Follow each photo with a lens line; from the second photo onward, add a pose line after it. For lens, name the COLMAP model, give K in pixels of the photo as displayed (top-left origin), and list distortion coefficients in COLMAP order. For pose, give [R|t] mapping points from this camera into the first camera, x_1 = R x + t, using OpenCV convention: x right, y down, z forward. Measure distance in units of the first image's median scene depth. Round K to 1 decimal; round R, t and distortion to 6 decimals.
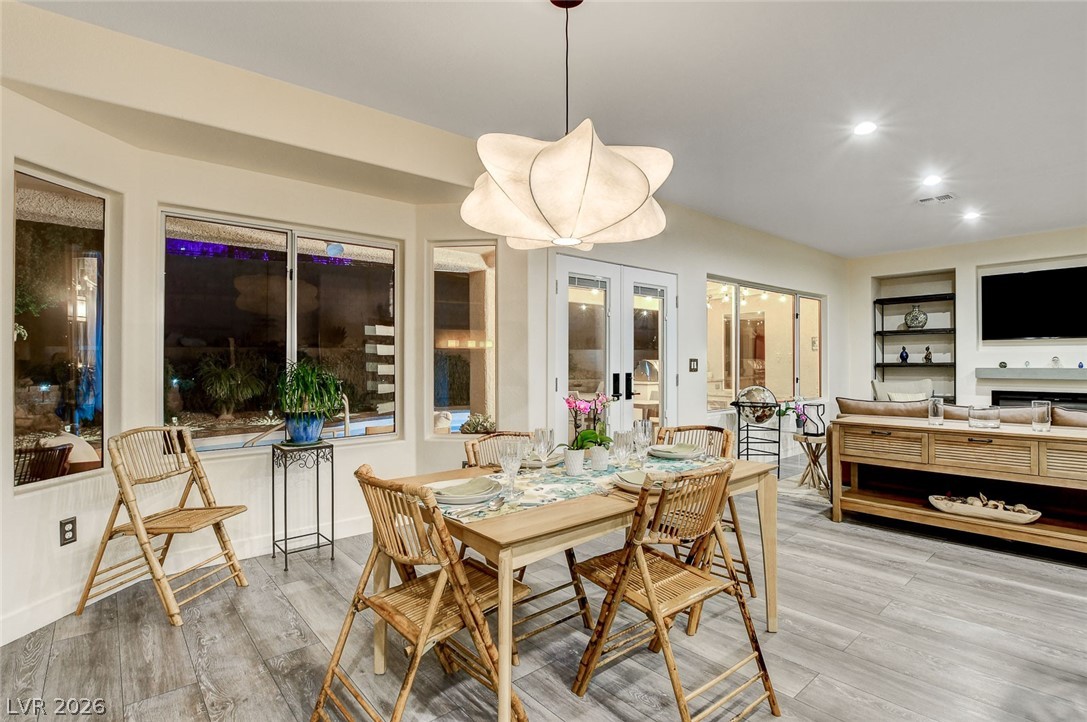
lens RADIAL K [[523.4, 0, 556.4], [0, 523.4, 356.2], [0, 0, 1]] dist [-0.029411, 0.000380]
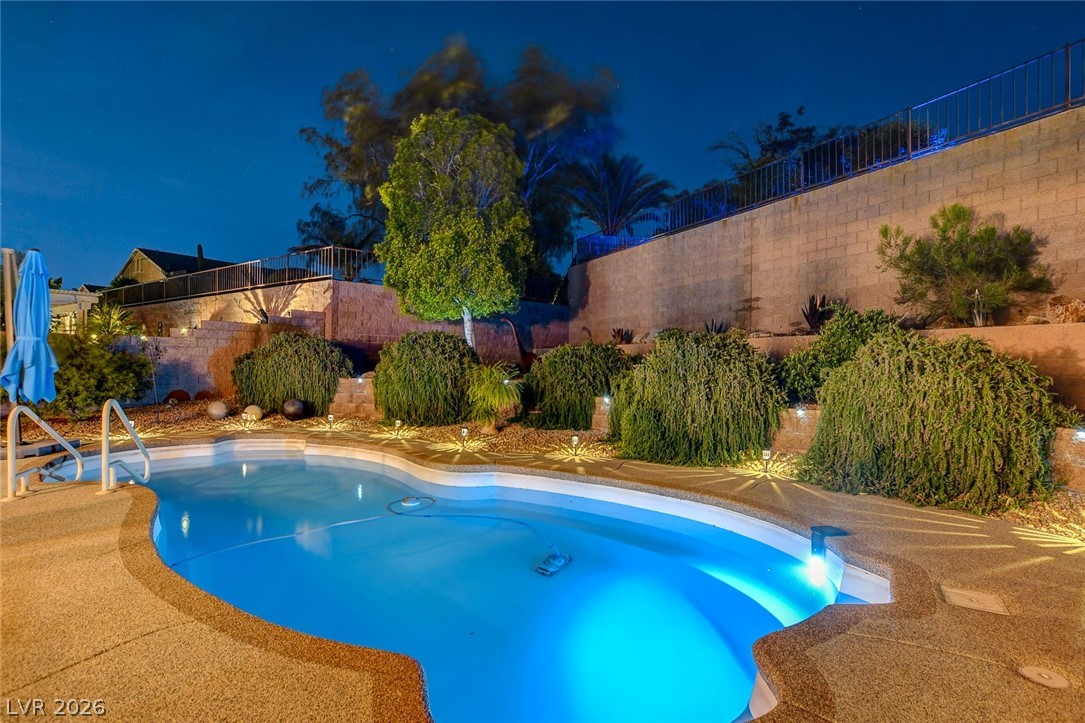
lens RADIAL K [[516.7, 0, 546.5], [0, 516.7, 375.2], [0, 0, 1]] dist [-0.031214, 0.001422]
pose [[0.066429, 0.022497, -0.997537, 0.126970], [-0.002807, 0.999746, 0.022360, 0.018673], [0.997787, 0.001315, 0.066475, 1.014782]]
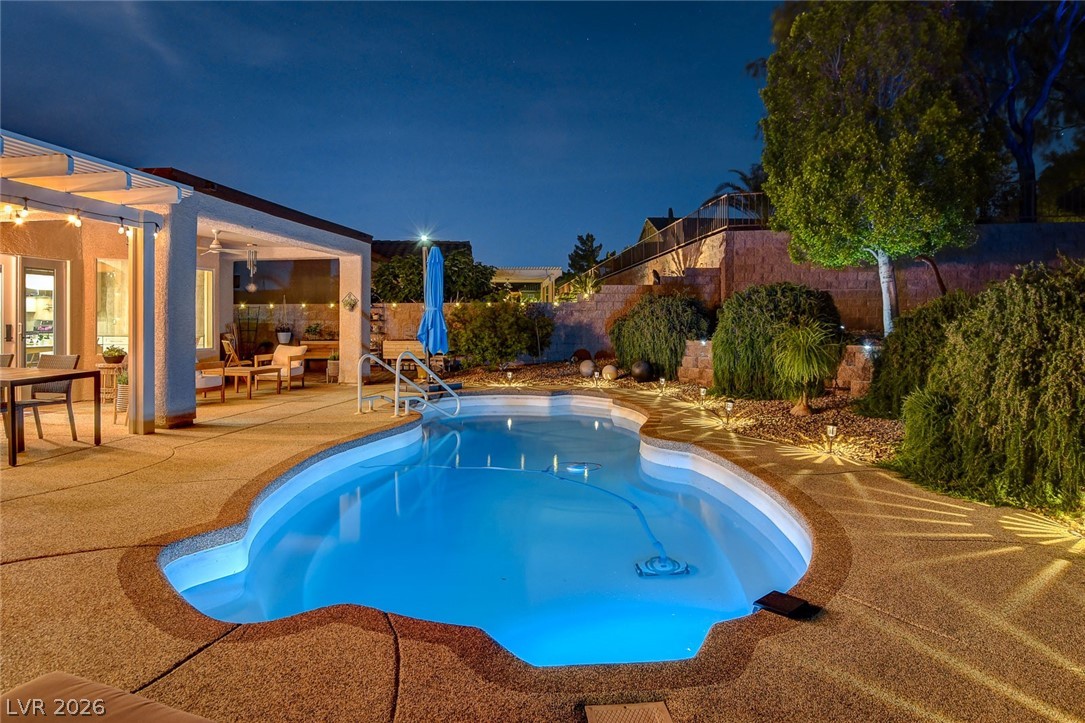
lens RADIAL K [[620.4, 0, 533.8], [0, 620.4, 317.4], [0, 0, 1]] dist [-0.022222, 0.002569]
pose [[-0.767728, -0.003329, -0.640767, 0.040243], [0.007080, 0.999881, -0.013678, 0.020117], [0.640737, -0.015037, -0.767613, 1.317694]]
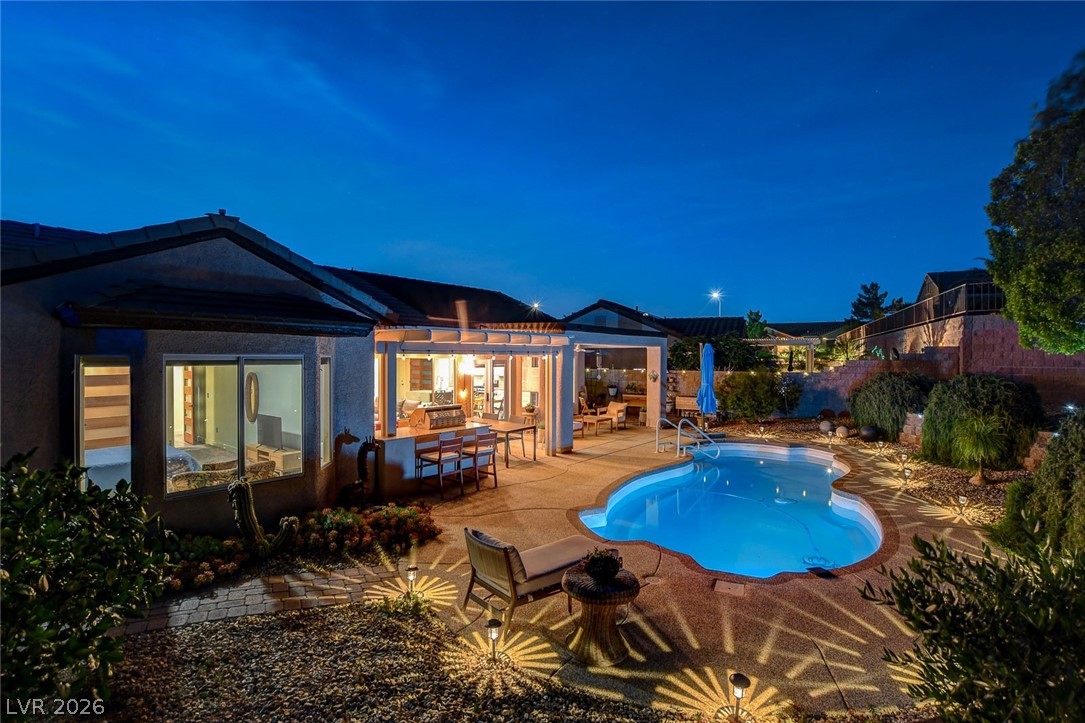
lens RADIAL K [[507.2, 0, 542.3], [0, 507.2, 356.8], [0, 0, 1]] dist [-0.030900, 0.000890]
pose [[-0.983133, -0.001491, -0.182885, 0.144363], [-0.000103, 0.999971, -0.007599, -0.061457], [0.182891, -0.007452, -0.983105, 1.584429]]
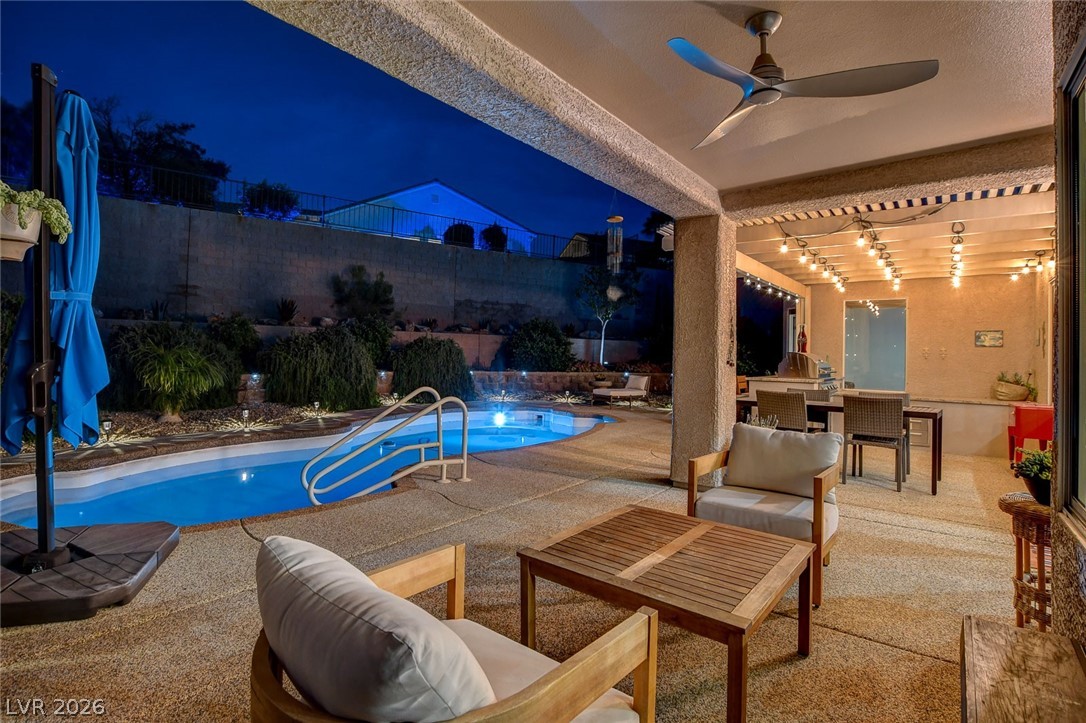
lens RADIAL K [[532.1, 0, 538.3], [0, 532.1, 346.3], [0, 0, 1]] dist [-0.024927, 0.000424]
pose [[0.982185, 0.026547, 0.186031, -0.282332], [-0.026375, 0.999646, -0.003398, 0.009950], [-0.186055, -0.001569, 0.982538, 0.212687]]
